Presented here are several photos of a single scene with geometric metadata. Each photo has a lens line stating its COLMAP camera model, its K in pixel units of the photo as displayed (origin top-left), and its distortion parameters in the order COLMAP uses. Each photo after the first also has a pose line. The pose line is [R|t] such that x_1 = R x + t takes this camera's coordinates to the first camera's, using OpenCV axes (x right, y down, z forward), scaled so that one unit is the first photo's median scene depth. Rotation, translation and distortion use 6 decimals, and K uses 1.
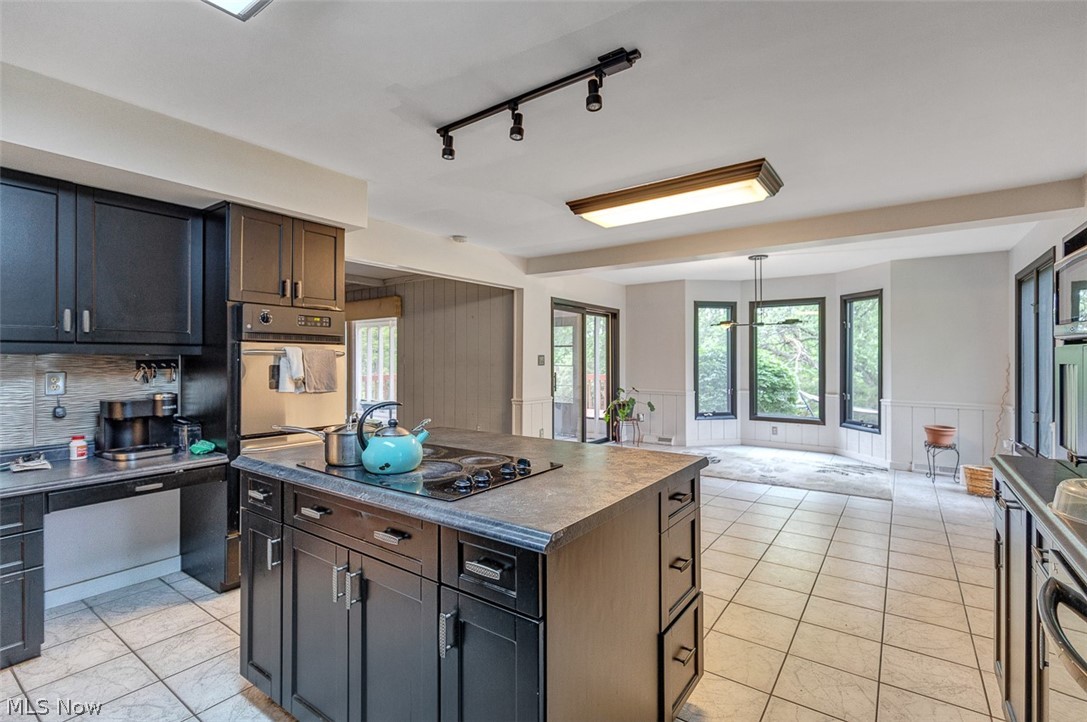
lens RADIAL K [[497.2, 0, 545.0], [0, 497.2, 355.9], [0, 0, 1]] dist [0.011021, -0.002479]
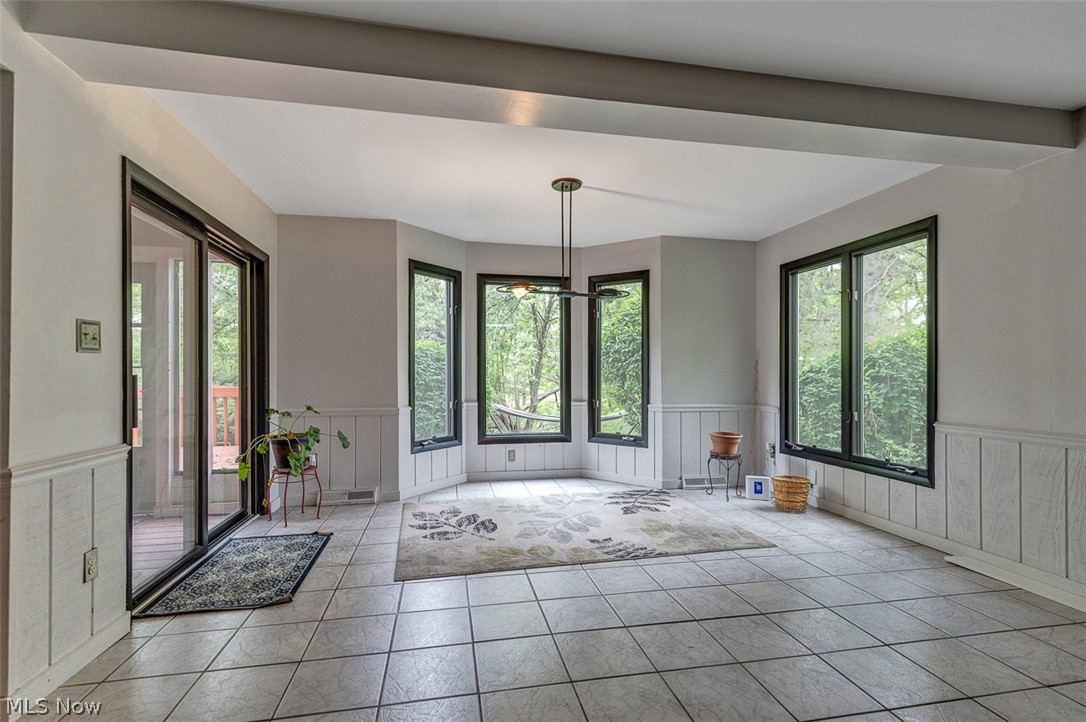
lens RADIAL K [[496.8, 0, 537.9], [0, 496.8, 370.6], [0, 0, 1]] dist [0.011021, -0.002479]
pose [[0.689425, 0.001041, 0.724357, -0.036085], [-0.003199, 0.999994, 0.001608, 0.026062], [-0.724350, -0.003425, 0.689424, 0.492807]]
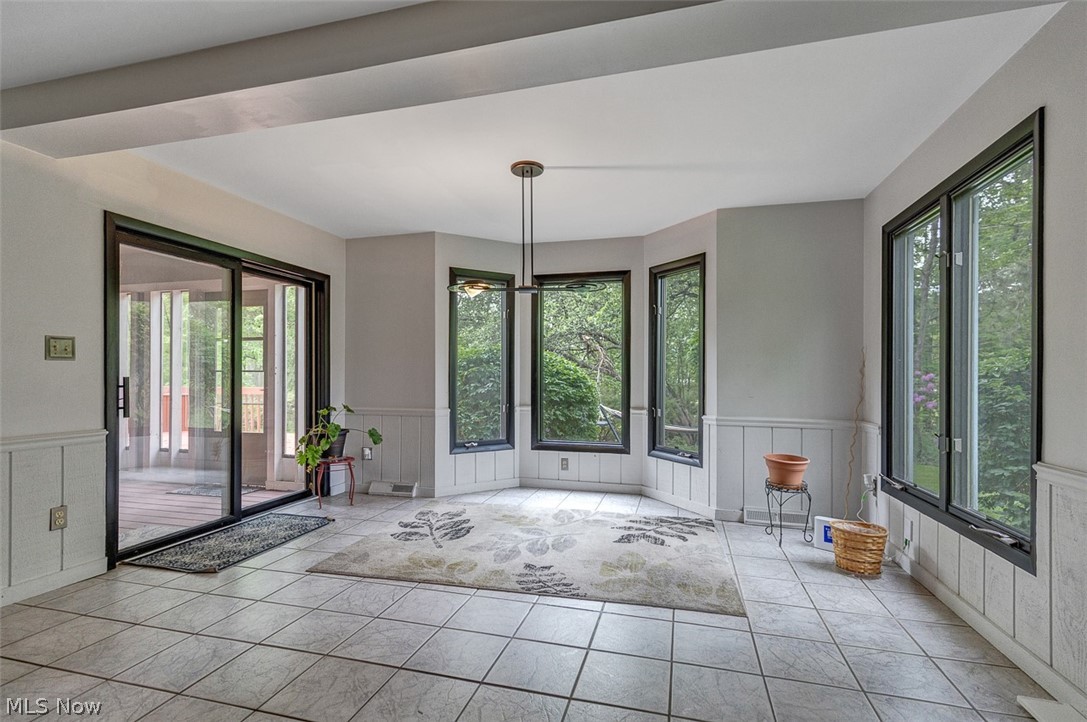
lens RADIAL K [[497.2, 0, 549.3], [0, 497.2, 371.6], [0, 0, 1]] dist [0.011021, -0.002479]
pose [[0.936553, 0.003968, 0.350502, 0.208757], [-0.003624, 0.999992, -0.001638, 0.025148], [-0.350506, 0.000264, 0.936560, 0.381827]]
